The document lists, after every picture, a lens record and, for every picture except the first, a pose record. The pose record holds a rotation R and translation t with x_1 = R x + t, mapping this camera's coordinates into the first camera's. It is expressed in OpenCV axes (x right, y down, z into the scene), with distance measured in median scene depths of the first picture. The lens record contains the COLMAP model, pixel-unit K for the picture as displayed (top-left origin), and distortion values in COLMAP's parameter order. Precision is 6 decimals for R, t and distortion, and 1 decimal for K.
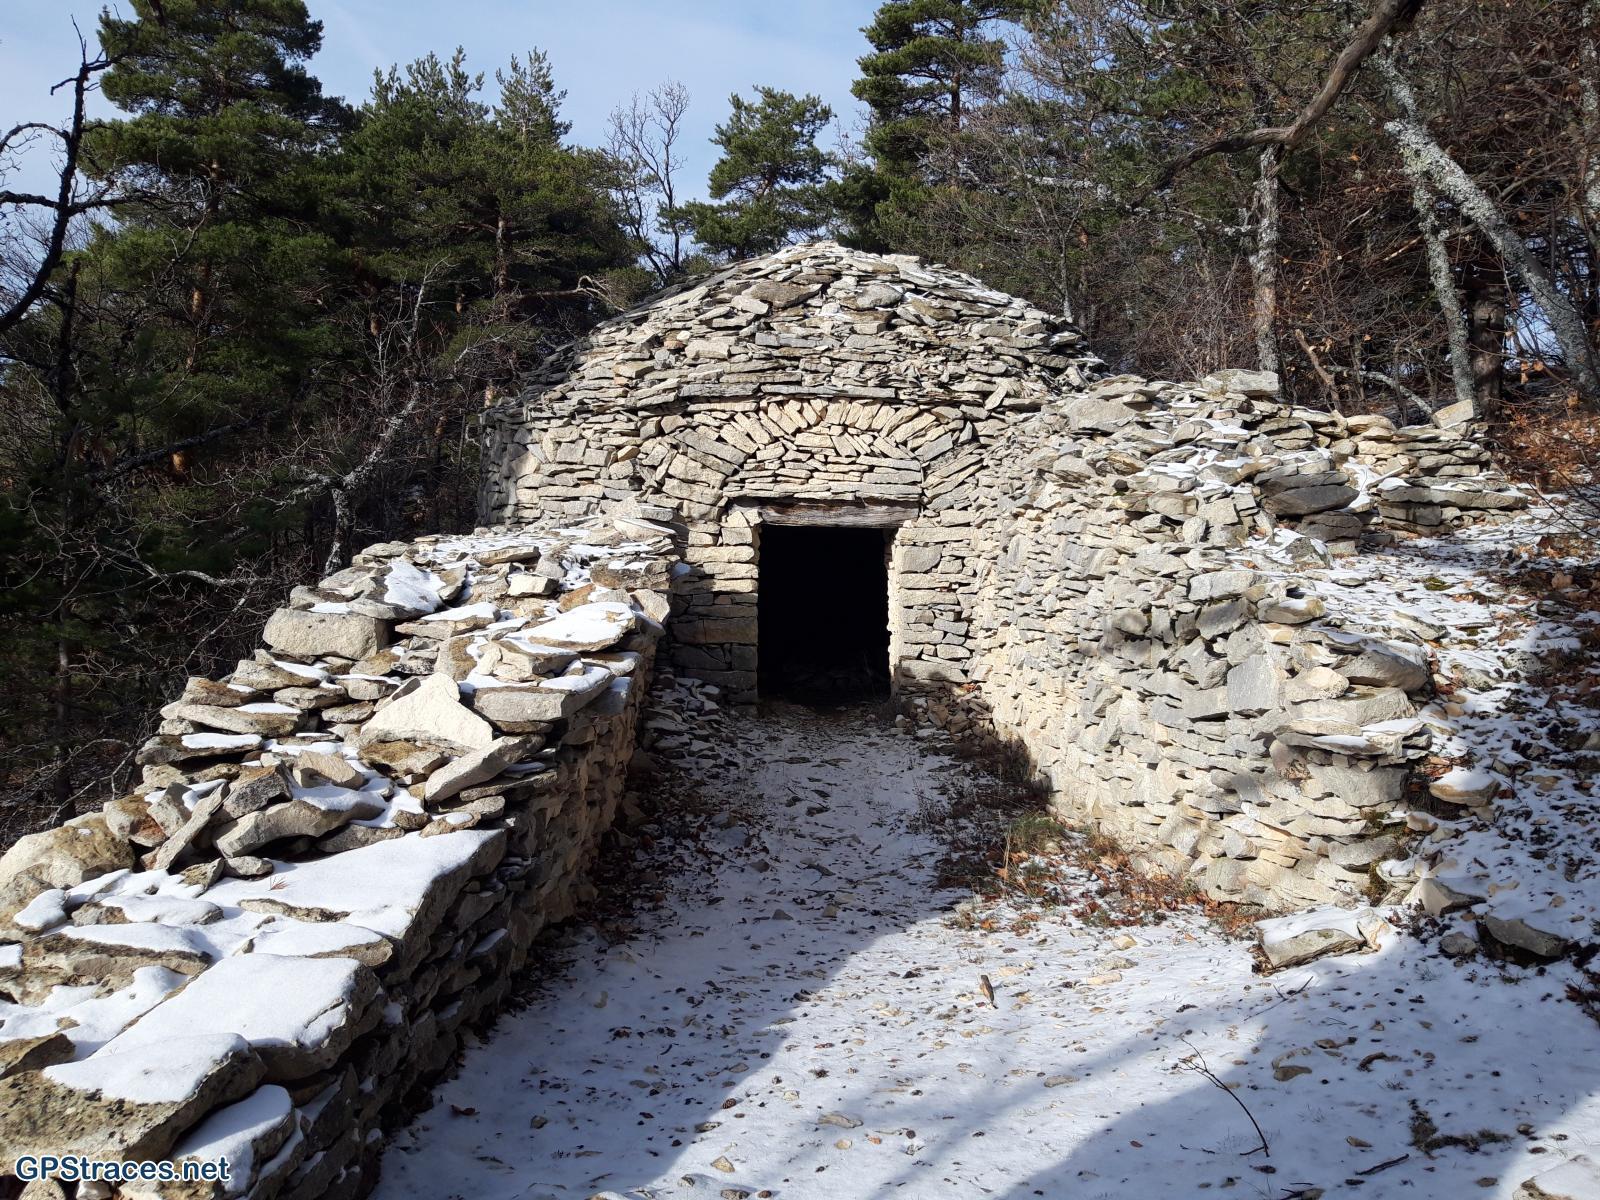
lens RADIAL K [[1151.9, 0, 794.0], [0, 1151.9, 592.7], [0, 0, 1]] dist [0.079930, -0.144821]
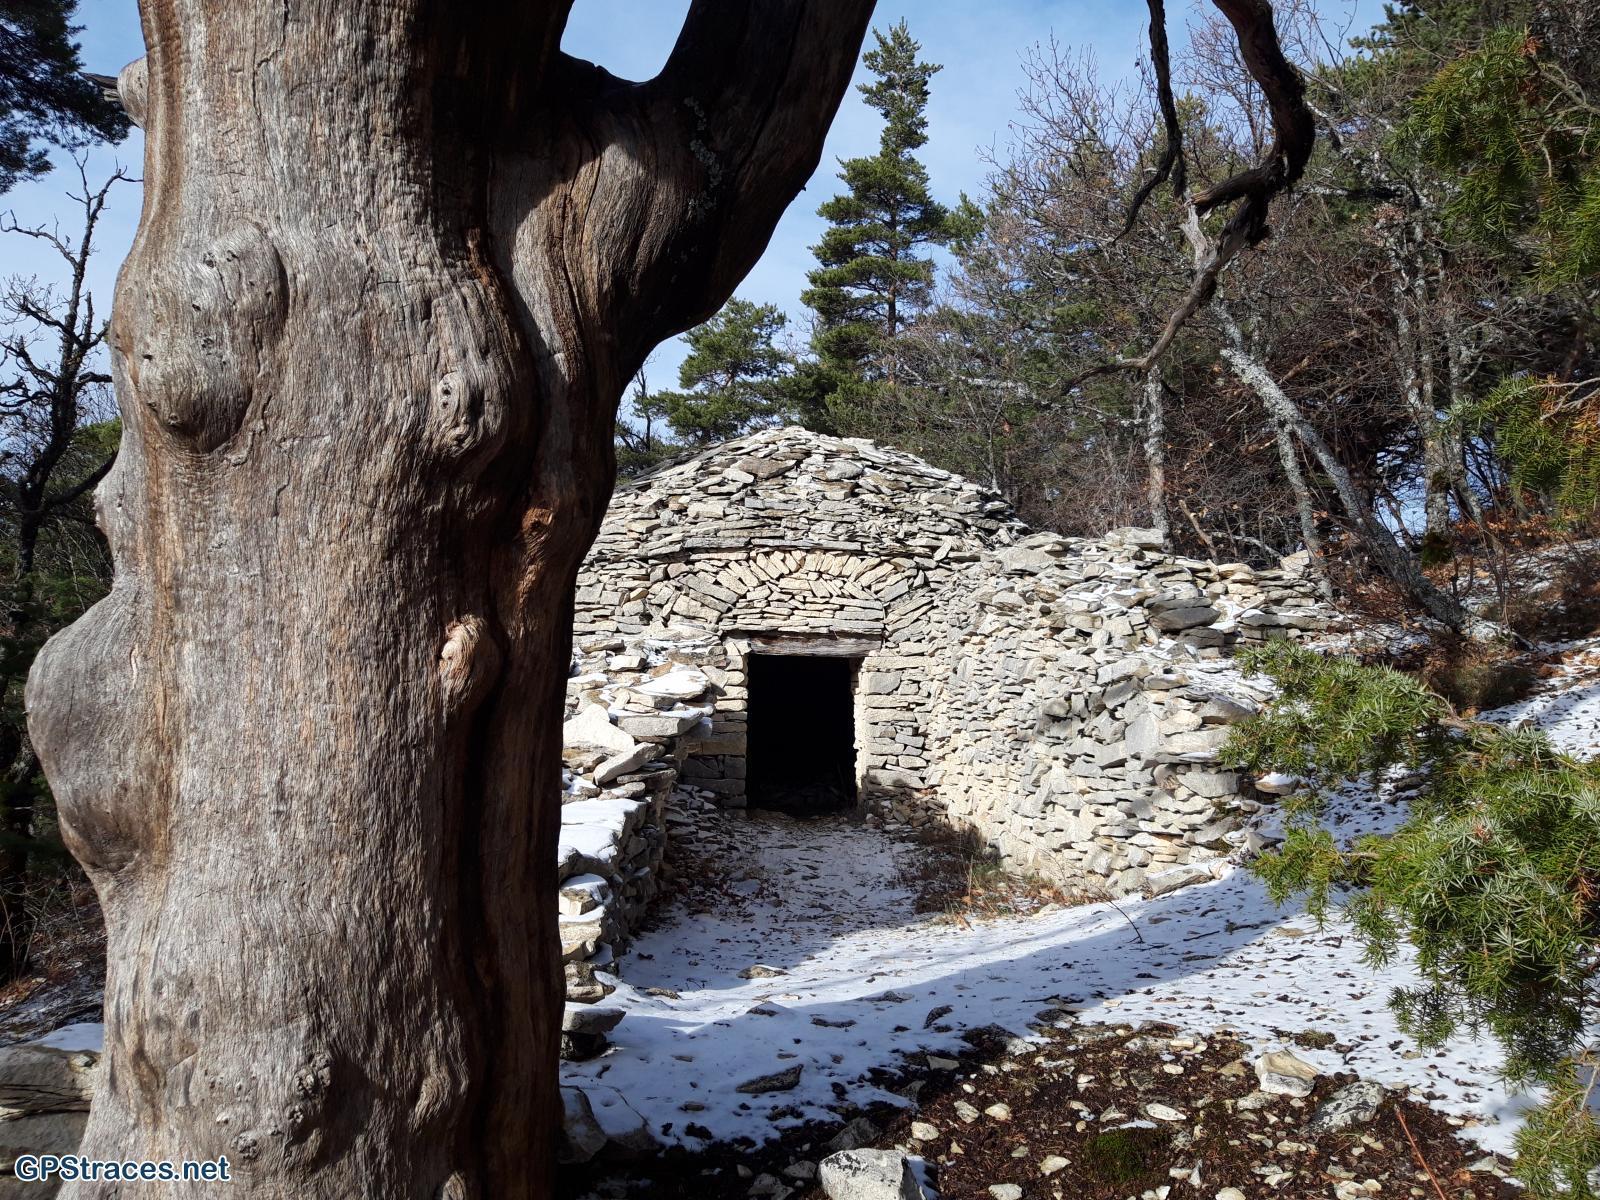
lens RADIAL K [[1151.9, 0, 794.0], [0, 1151.9, 592.7], [0, 0, 1]] dist [0.079930, -0.144821]
pose [[0.998317, 0.005662, 0.057712, -0.053160], [0.003082, 0.988635, -0.150305, 0.058407], [-0.057908, 0.150230, 0.986954, -0.190579]]
